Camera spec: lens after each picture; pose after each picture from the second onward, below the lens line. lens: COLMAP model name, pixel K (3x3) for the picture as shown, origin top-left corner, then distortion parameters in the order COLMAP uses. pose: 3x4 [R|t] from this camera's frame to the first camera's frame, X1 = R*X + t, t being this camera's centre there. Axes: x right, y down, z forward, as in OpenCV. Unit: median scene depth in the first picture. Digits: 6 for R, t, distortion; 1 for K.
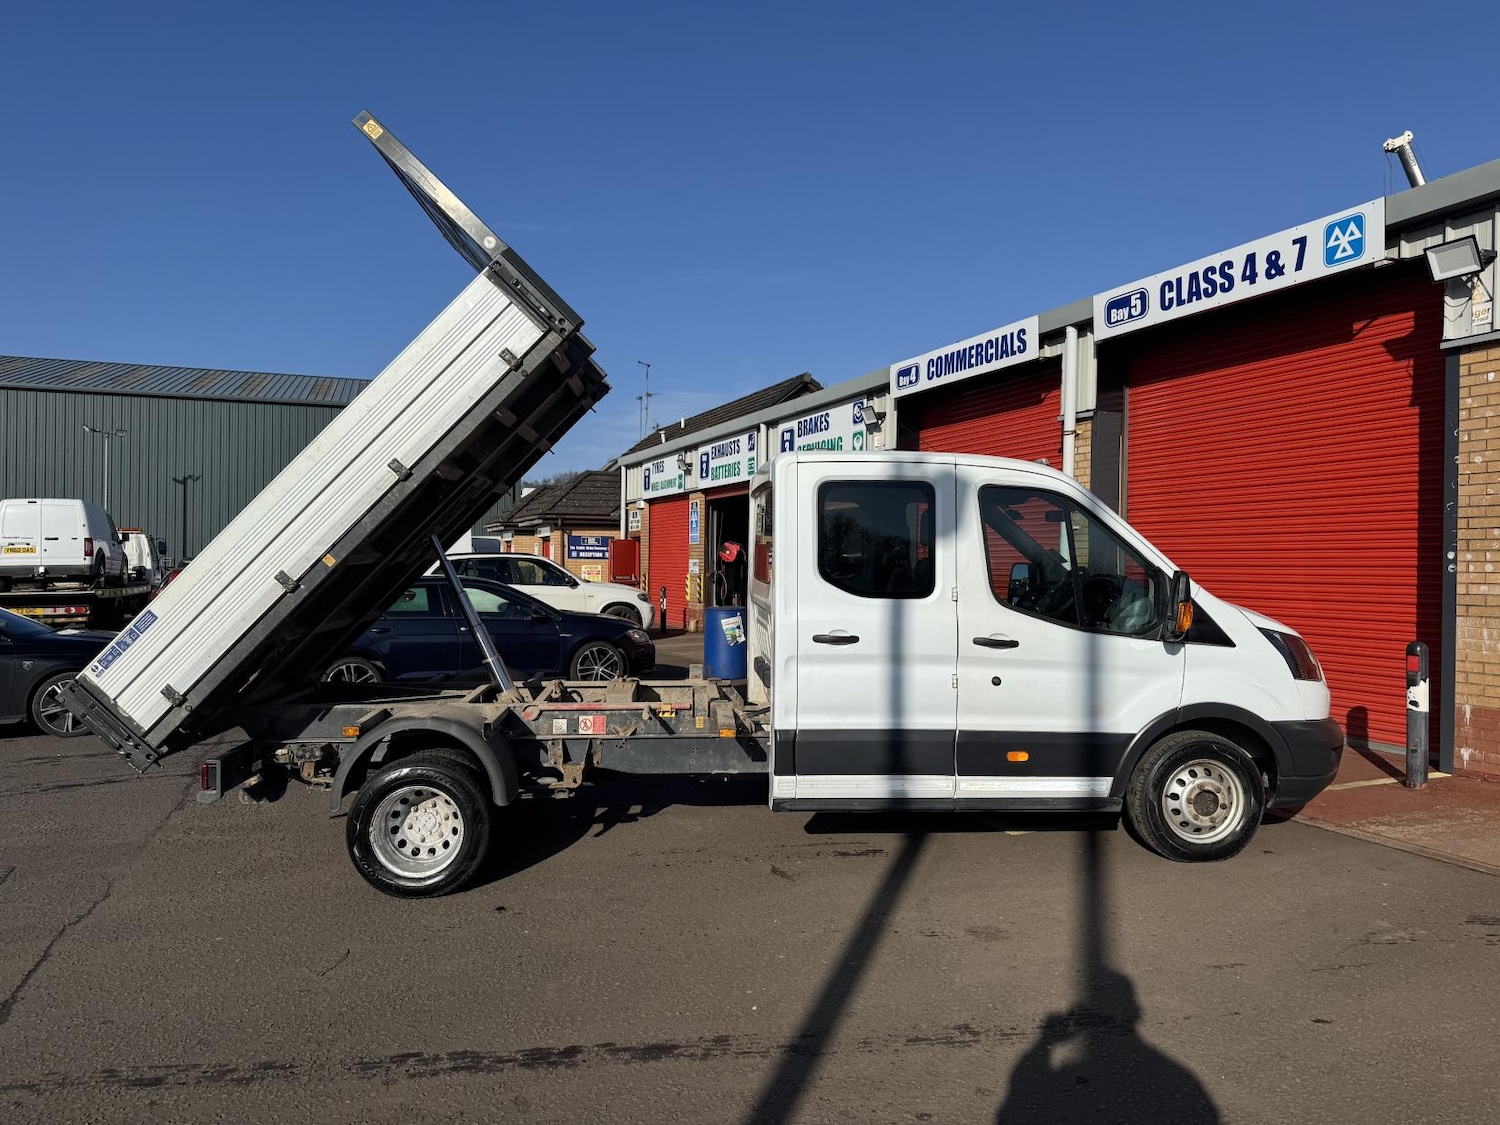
lens RADIAL K [[1059.6, 0, 734.2], [0, 1059.6, 571.1], [0, 0, 1]] dist [0.020421, -0.027715]
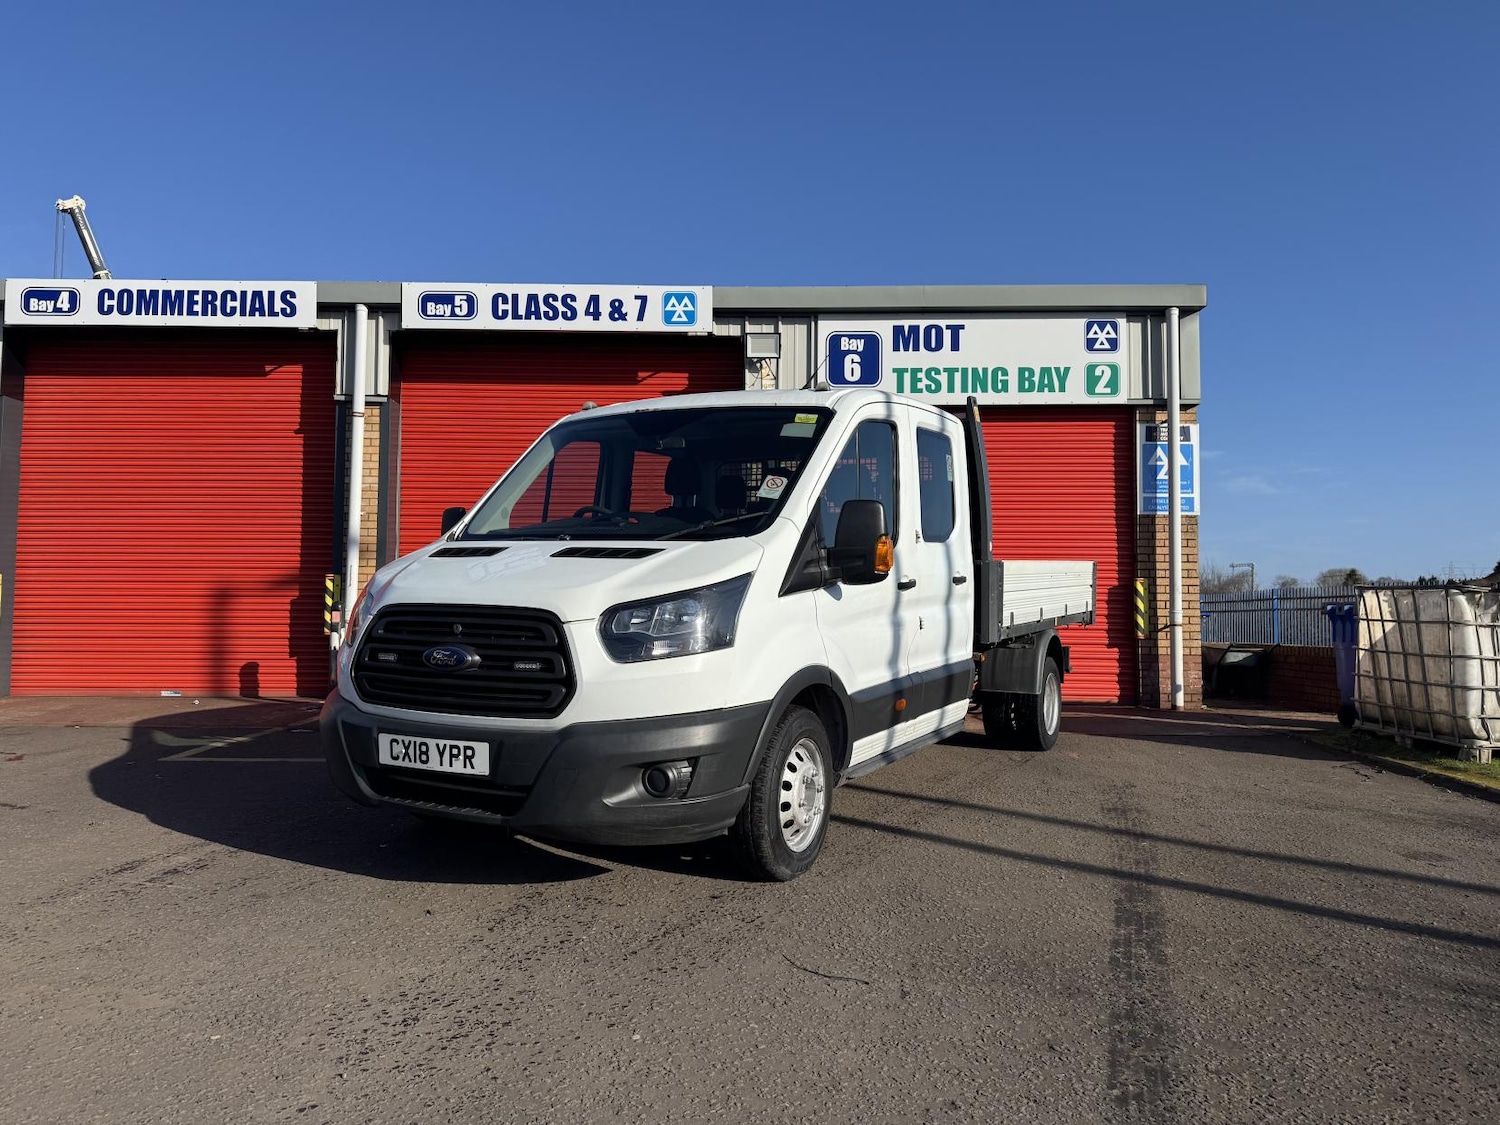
lens RADIAL K [[1063.9, 0, 751.3], [0, 1063.9, 577.7], [0, 0, 1]] dist [0.093819, -0.104696]
pose [[0.392610, 0.027899, 0.919282, -0.518150], [-0.004107, 0.999583, -0.028582, 0.052179], [-0.919696, 0.007446, 0.392561, 0.342767]]
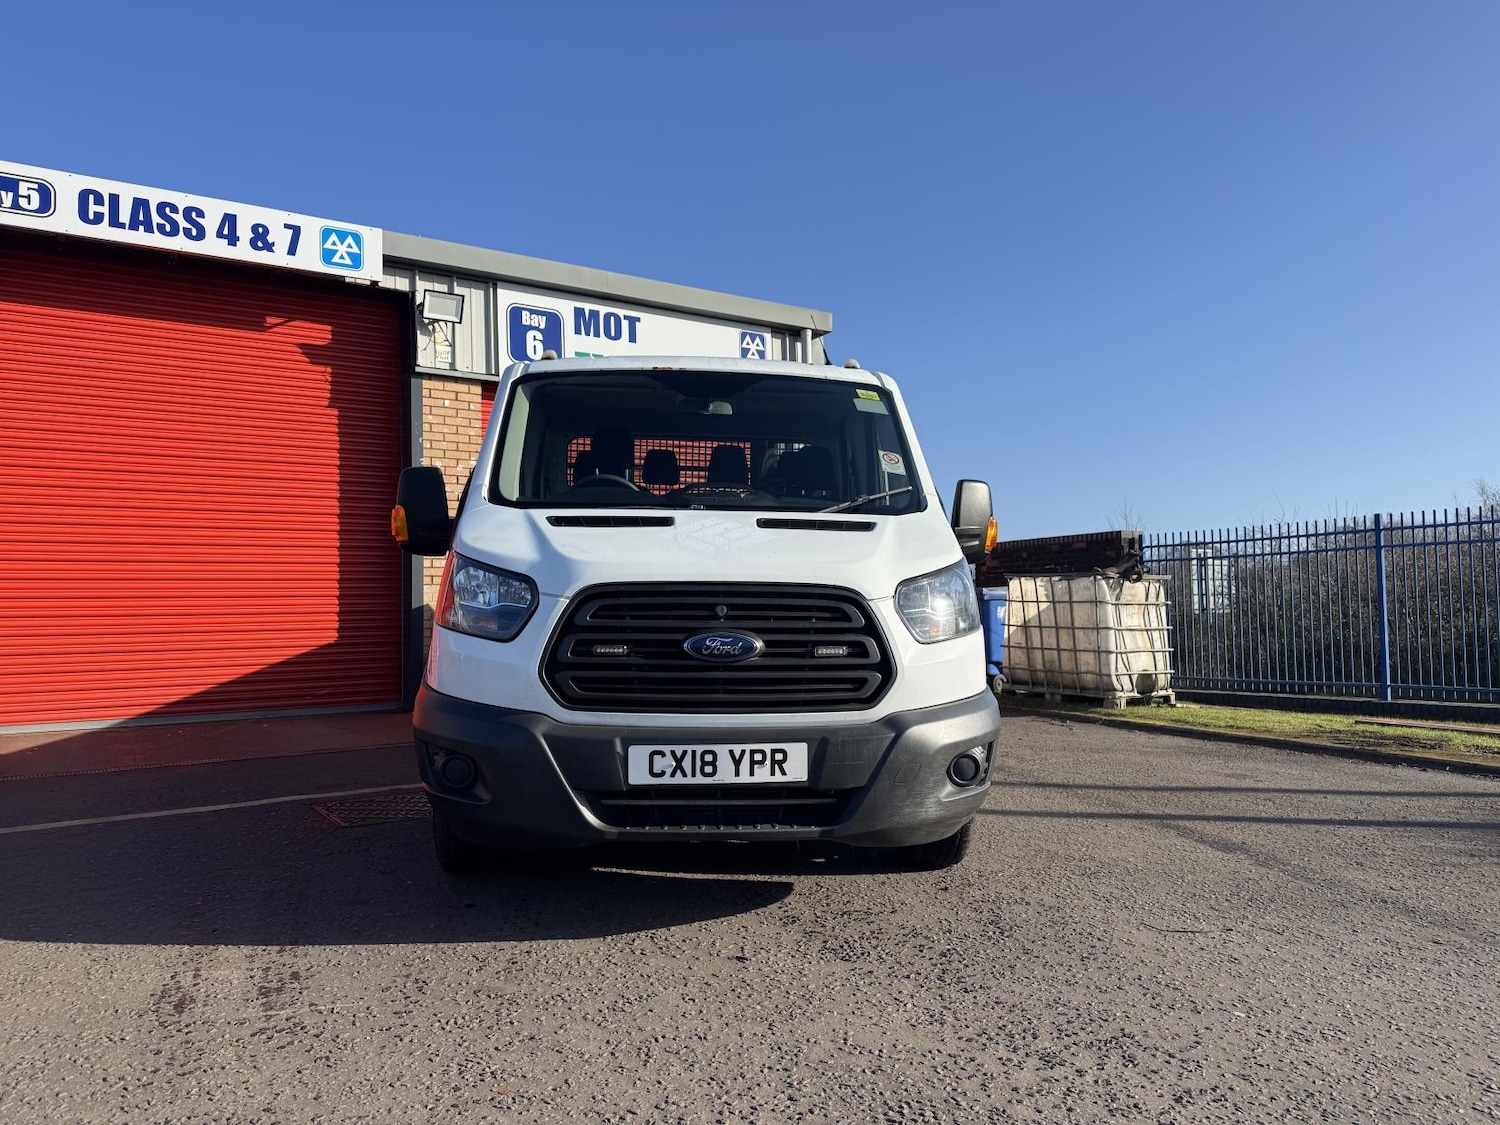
lens RADIAL K [[1063.9, 0, 758.3], [0, 1063.9, 565.5], [0, 0, 1]] dist [0.093819, -0.104696]
pose [[-0.187220, 0.040252, 0.981493, -0.519186], [0.015160, 0.999160, -0.038084, 0.059475], [-0.982201, 0.007750, -0.187673, 0.676873]]
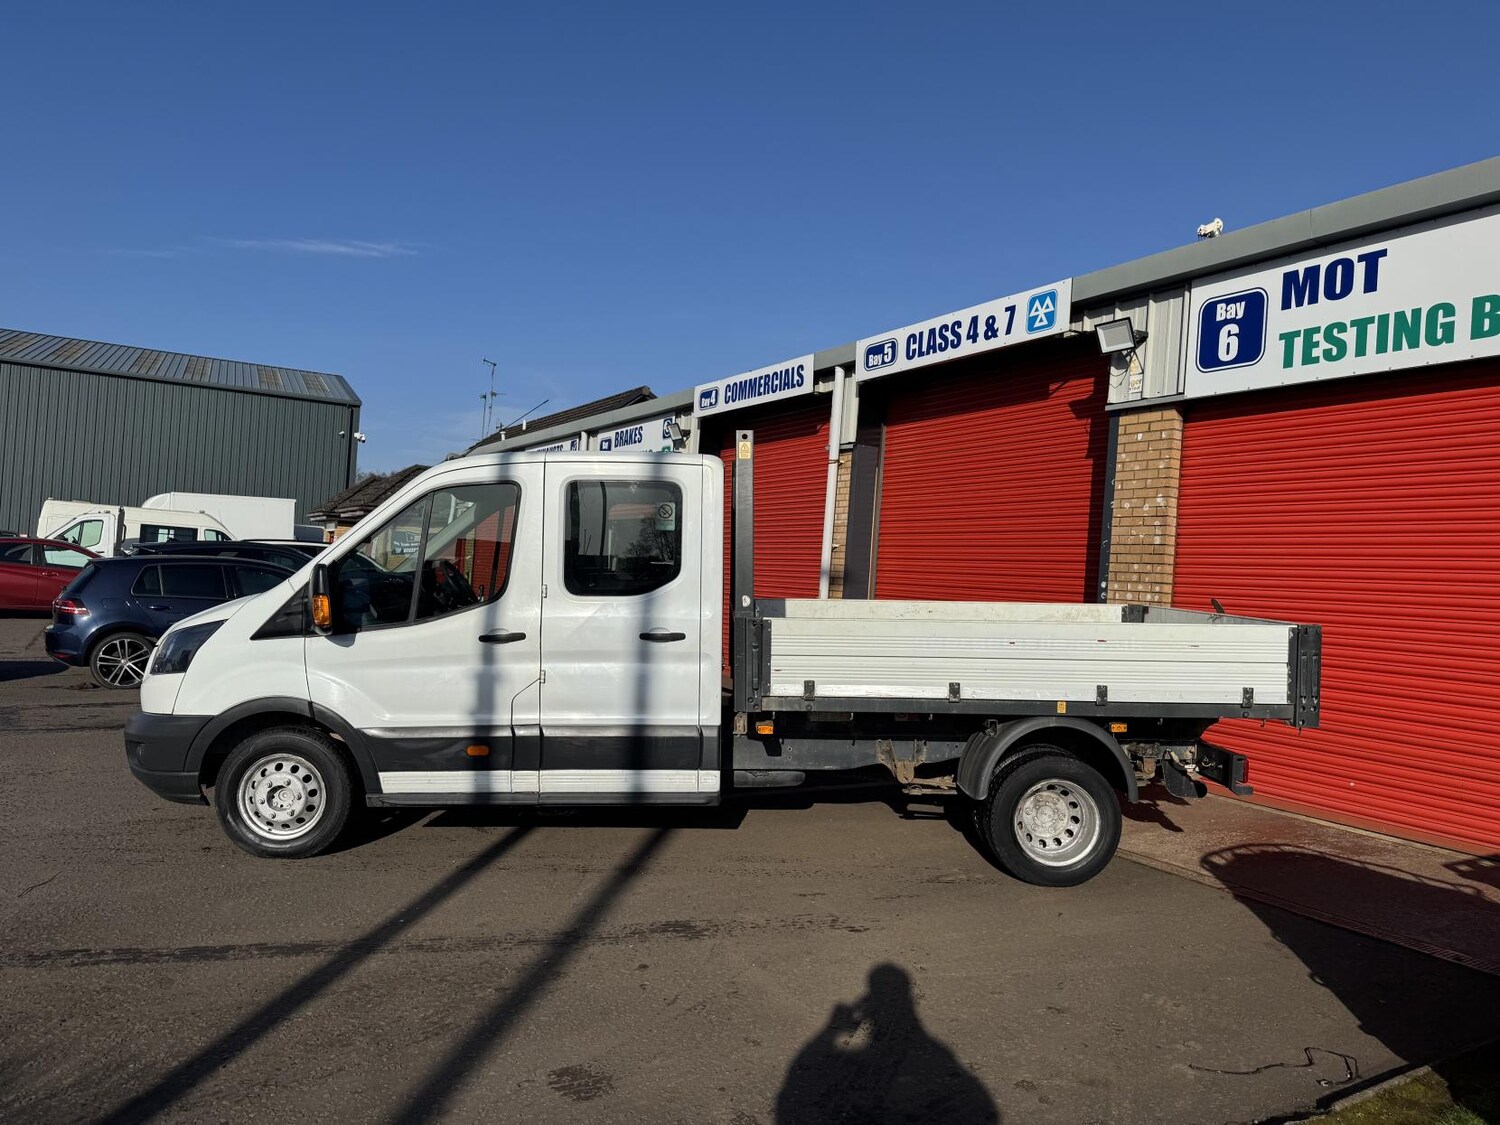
lens RADIAL K [[1065.5, 0, 728.0], [0, 1065.5, 577.9], [0, 0, 1]] dist [0.075900, -0.075486]
pose [[0.991728, 0.048845, 0.118704, 0.090343], [-0.048886, 0.998801, -0.002571, 0.001012], [-0.118687, -0.003254, 0.992926, -0.118060]]
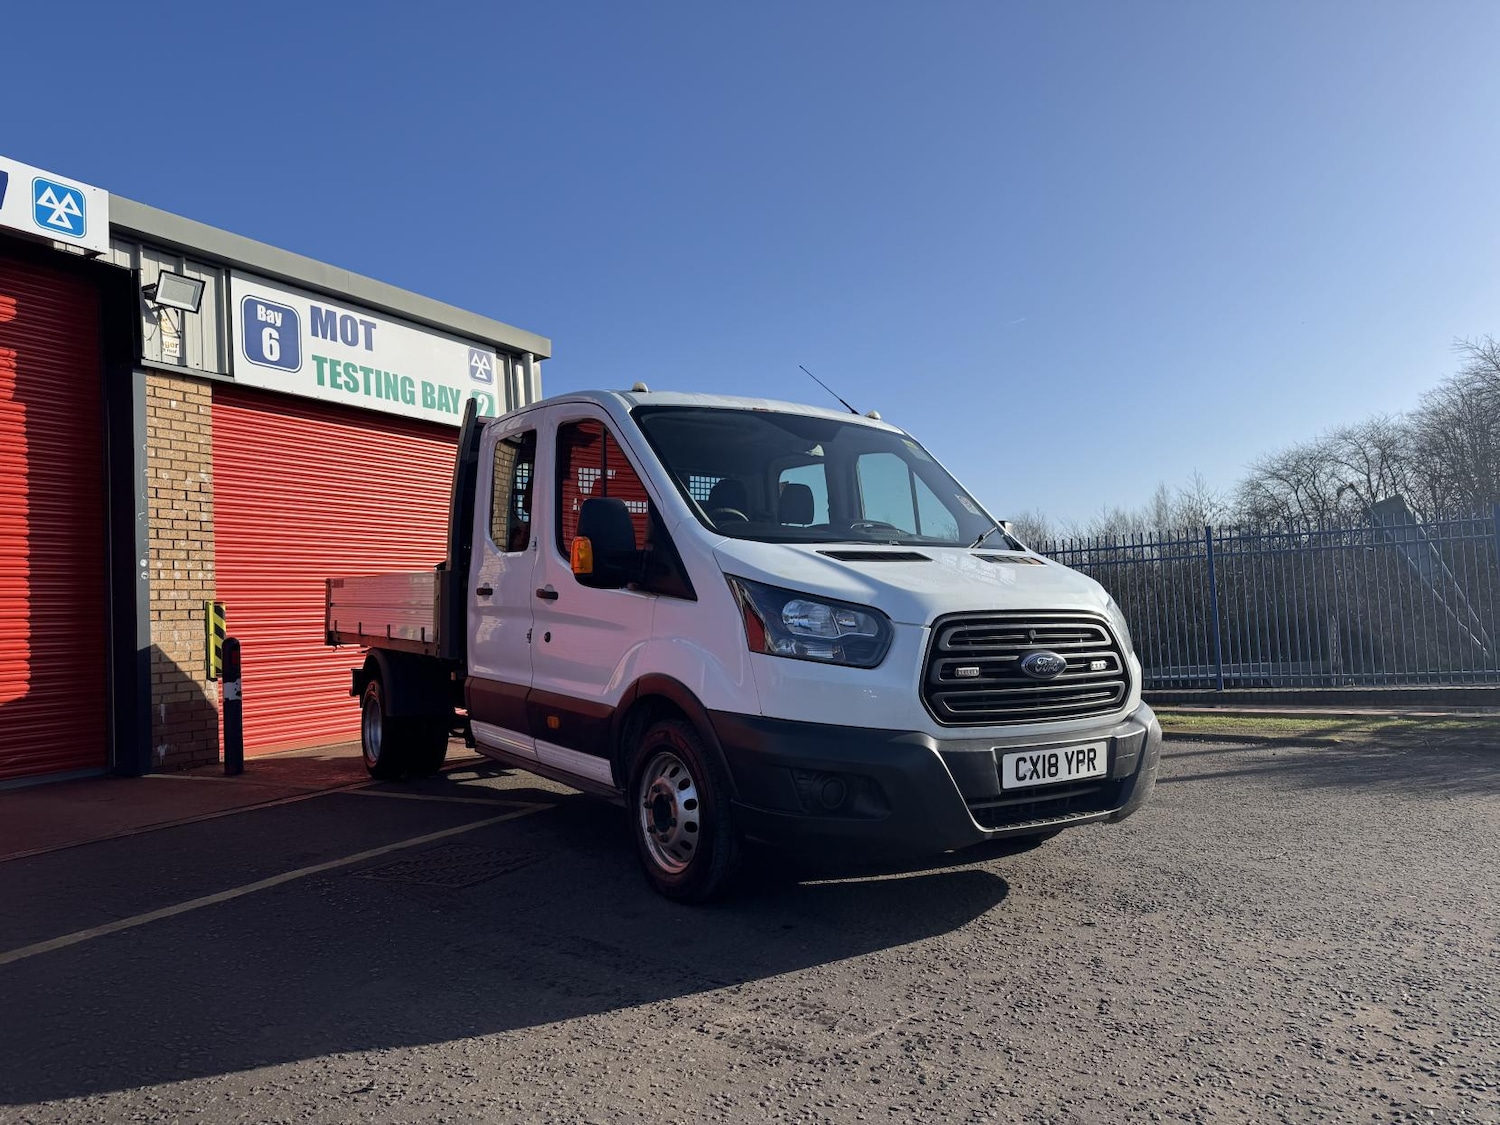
lens RADIAL K [[1063.9, 0, 757.2], [0, 1063.9, 574.2], [0, 0, 1]] dist [0.093819, -0.104696]
pose [[-0.632251, 0.054732, 0.772828, -0.422776], [0.041576, 0.998461, -0.036698, 0.048181], [-0.773648, 0.008929, -0.633553, 0.970066]]
